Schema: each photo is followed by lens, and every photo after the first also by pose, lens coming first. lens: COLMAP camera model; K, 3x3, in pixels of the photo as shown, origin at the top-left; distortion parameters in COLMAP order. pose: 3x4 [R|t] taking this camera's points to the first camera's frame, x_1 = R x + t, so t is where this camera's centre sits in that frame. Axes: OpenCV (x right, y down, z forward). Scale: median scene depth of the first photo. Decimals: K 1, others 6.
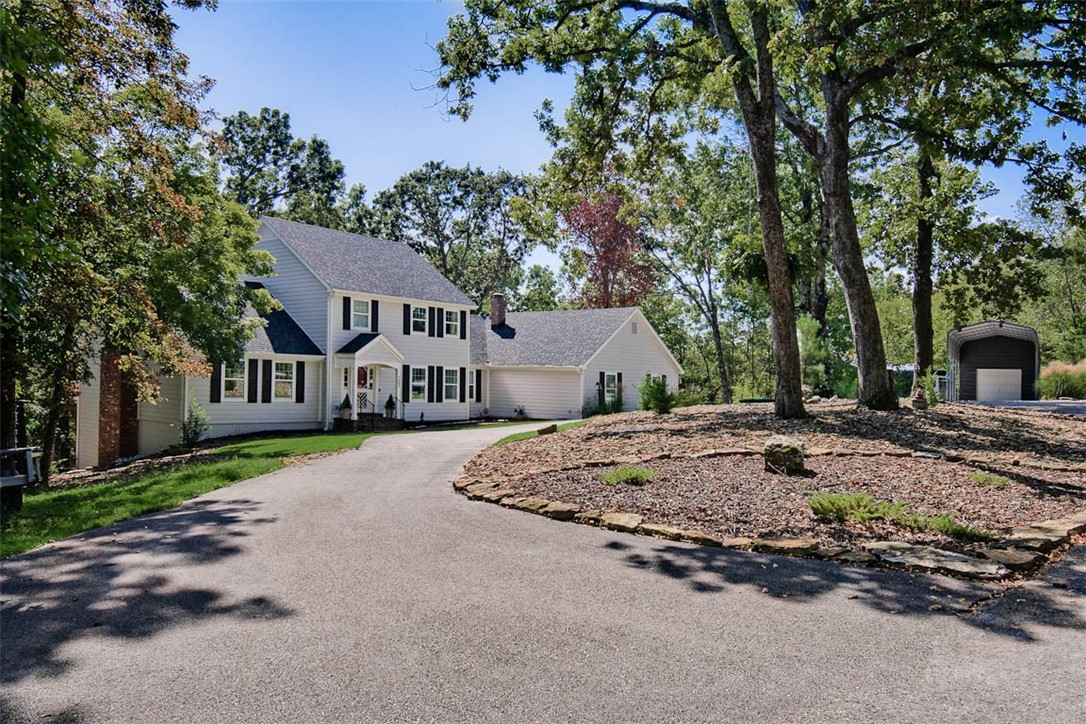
lens RADIAL K [[555.9, 0, 540.6], [0, 555.9, 360.9], [0, 0, 1]] dist [0.004055, -0.000090]
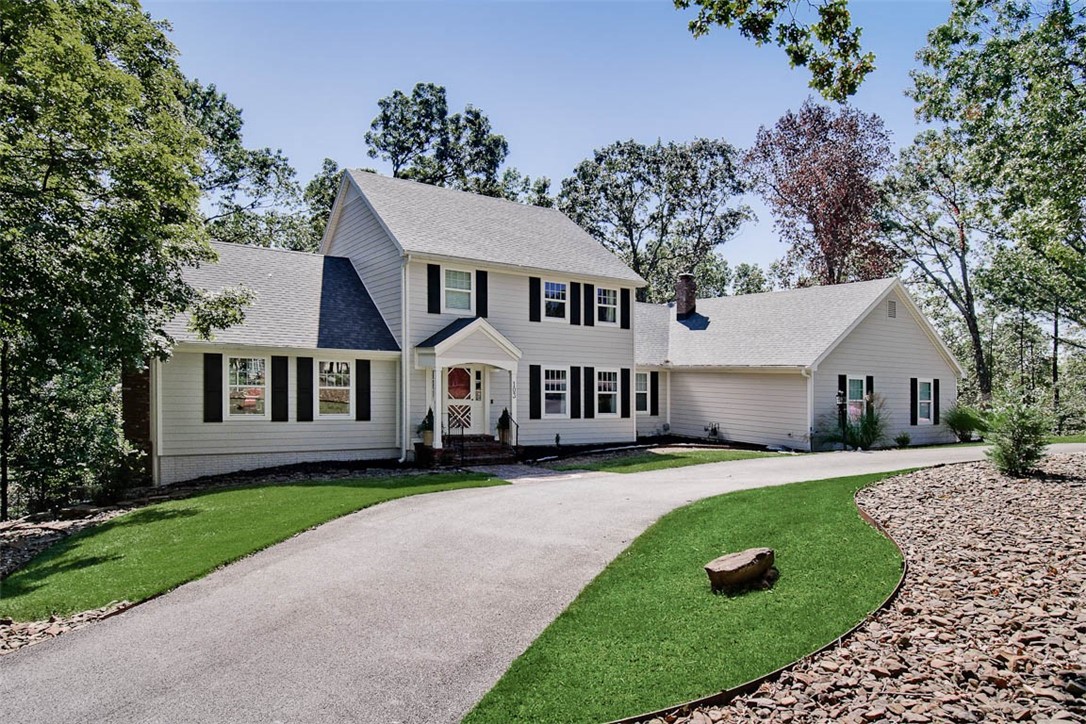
lens RADIAL K [[555.9, 0, 541.0], [0, 555.9, 362.5], [0, 0, 1]] dist [0.004055, -0.000090]
pose [[0.936774, -0.005321, -0.349894, 0.008516], [0.005272, 0.999986, -0.001091, 0.004481], [0.349895, -0.000823, 0.936789, 0.321262]]
